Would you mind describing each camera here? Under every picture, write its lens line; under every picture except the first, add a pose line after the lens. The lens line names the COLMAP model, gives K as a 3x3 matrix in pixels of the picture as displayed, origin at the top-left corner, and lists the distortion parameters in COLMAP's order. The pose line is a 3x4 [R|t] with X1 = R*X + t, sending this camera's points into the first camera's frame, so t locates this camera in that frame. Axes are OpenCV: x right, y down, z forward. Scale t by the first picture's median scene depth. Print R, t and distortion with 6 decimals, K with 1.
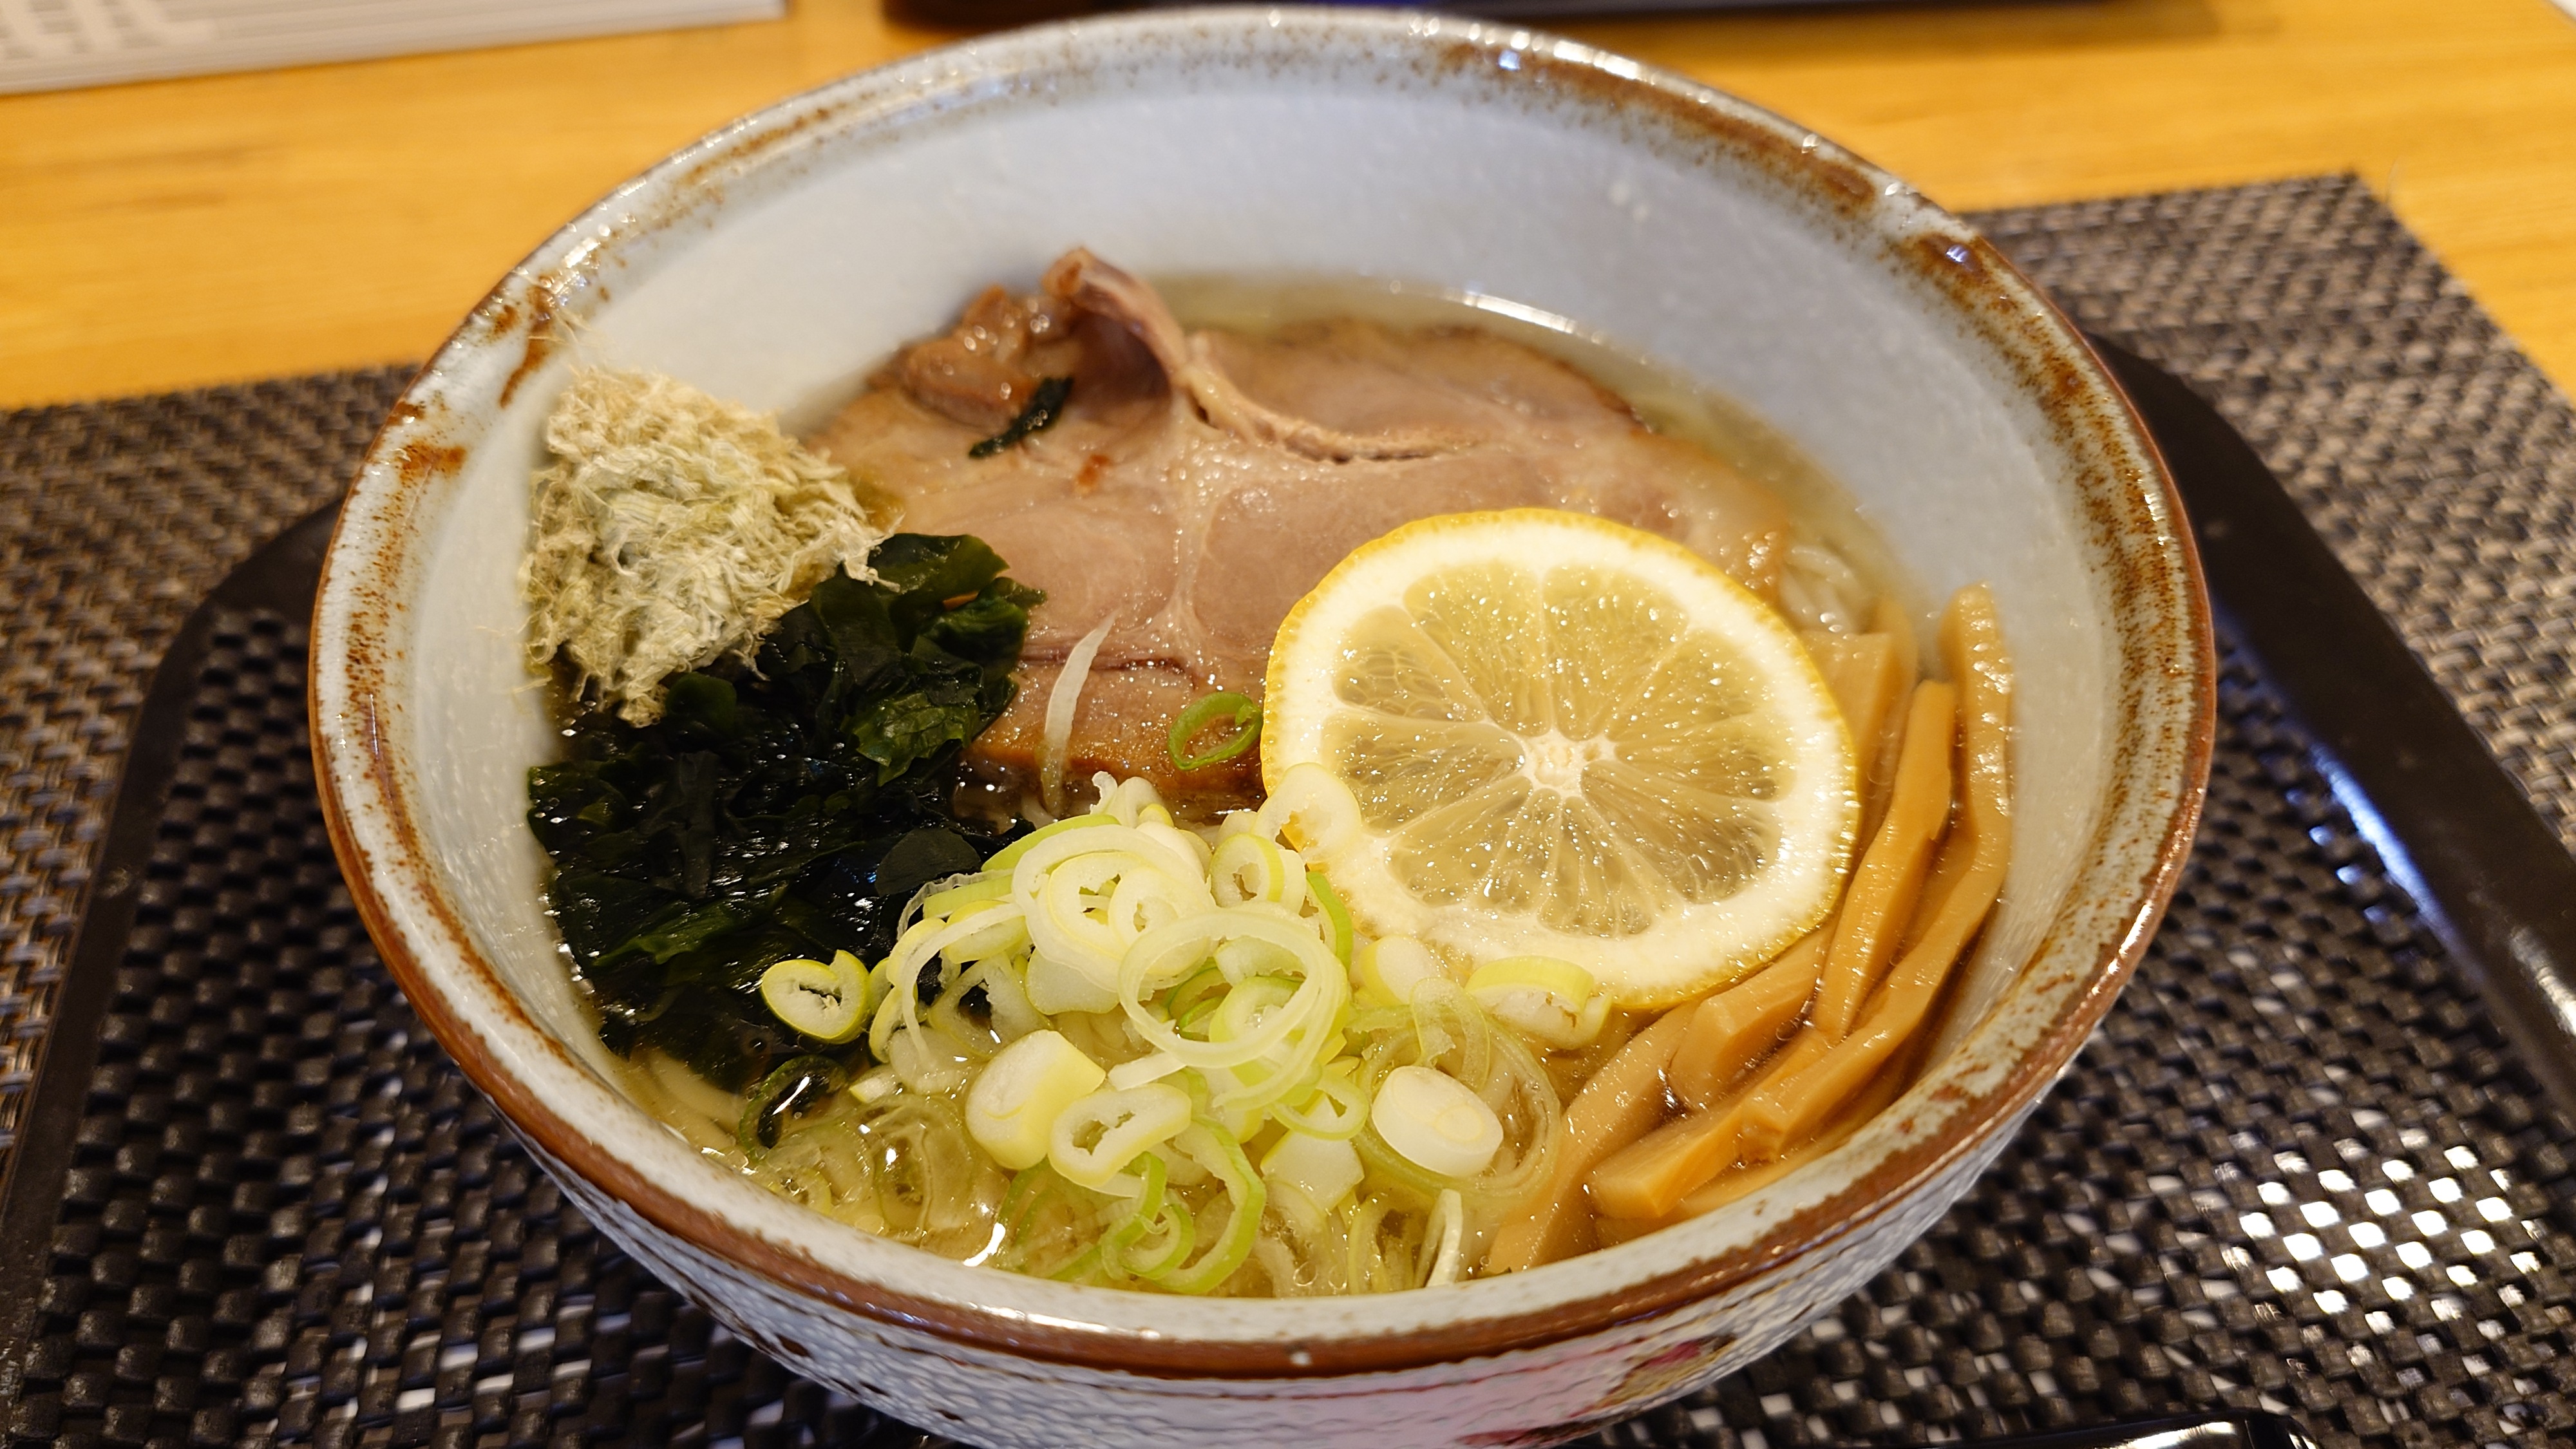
lens RADIAL K [[1938.1, 0, 1297.0], [0, 1938.1, 737.2], [0, 0, 1]] dist [0.009769, -0.000840]
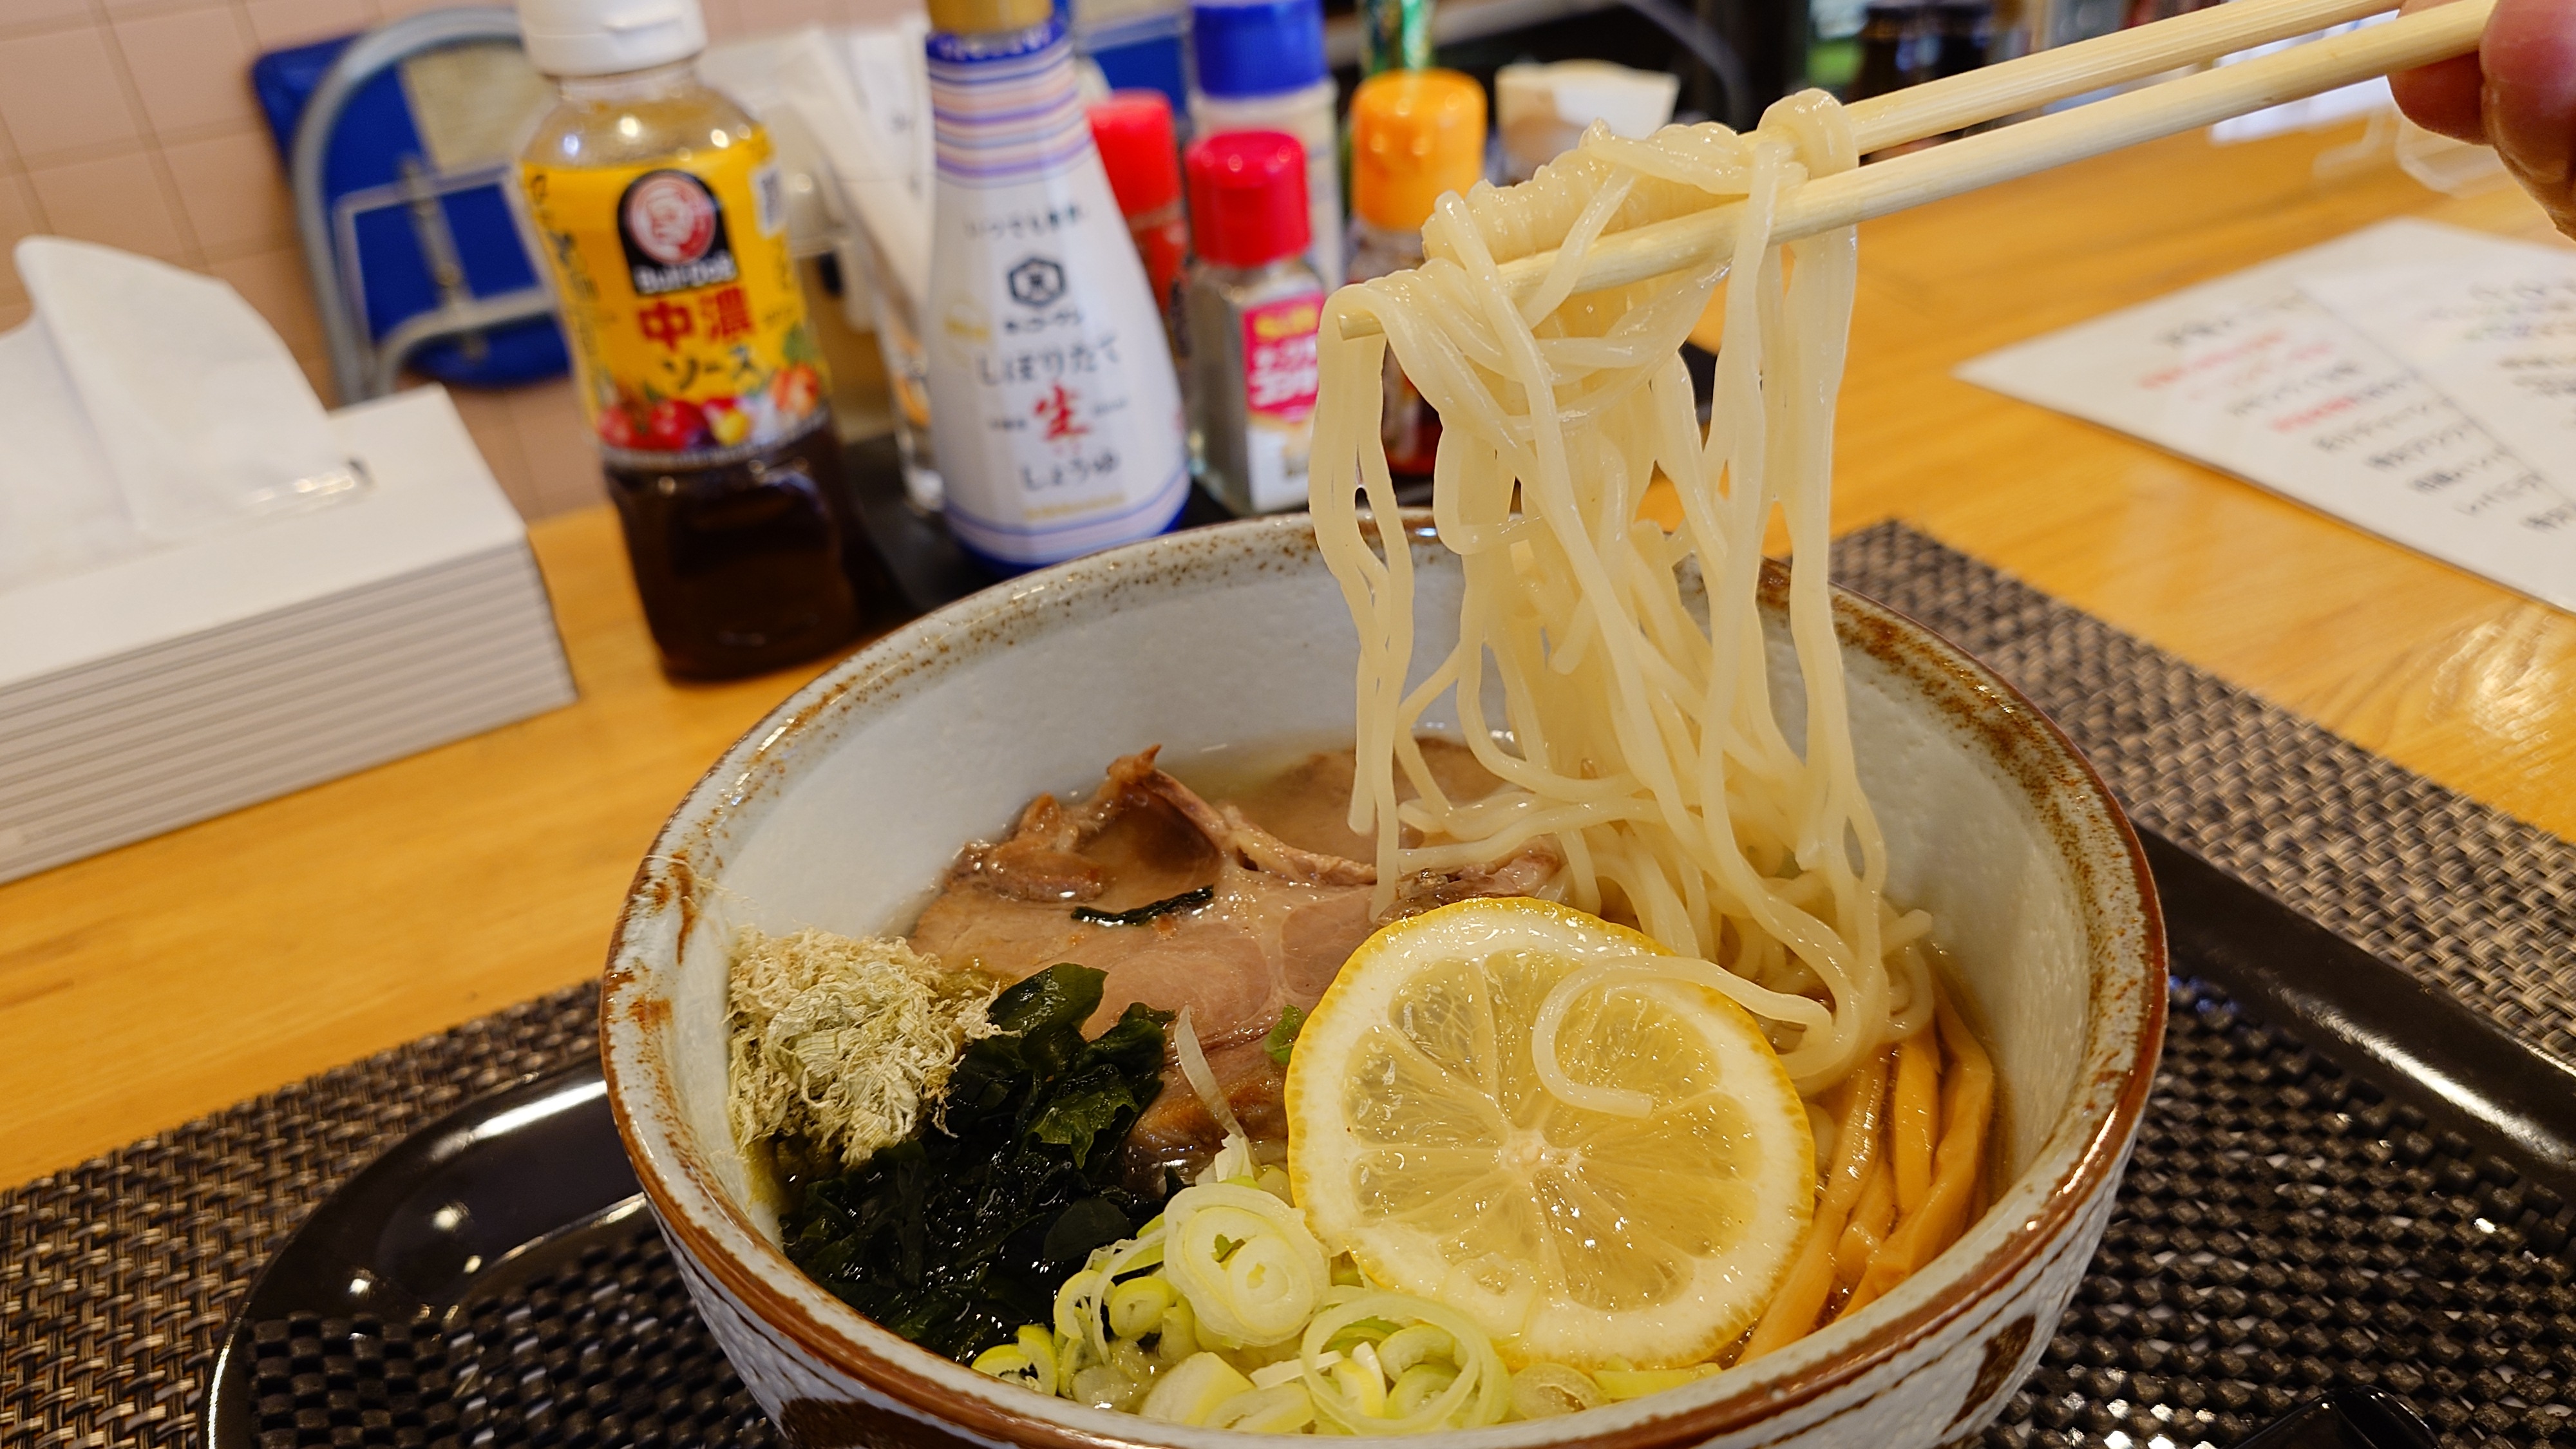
lens RADIAL K [[1938.1, 0, 1277.2], [0, 1938.1, 722.5], [0, 0, 1]] dist [0.009769, -0.000840]
pose [[0.942952, -0.233432, 0.237382, -0.256231], [0.295429, 0.915429, -0.273334, 0.090962], [-0.153502, 0.327871, 0.932168, -0.122929]]
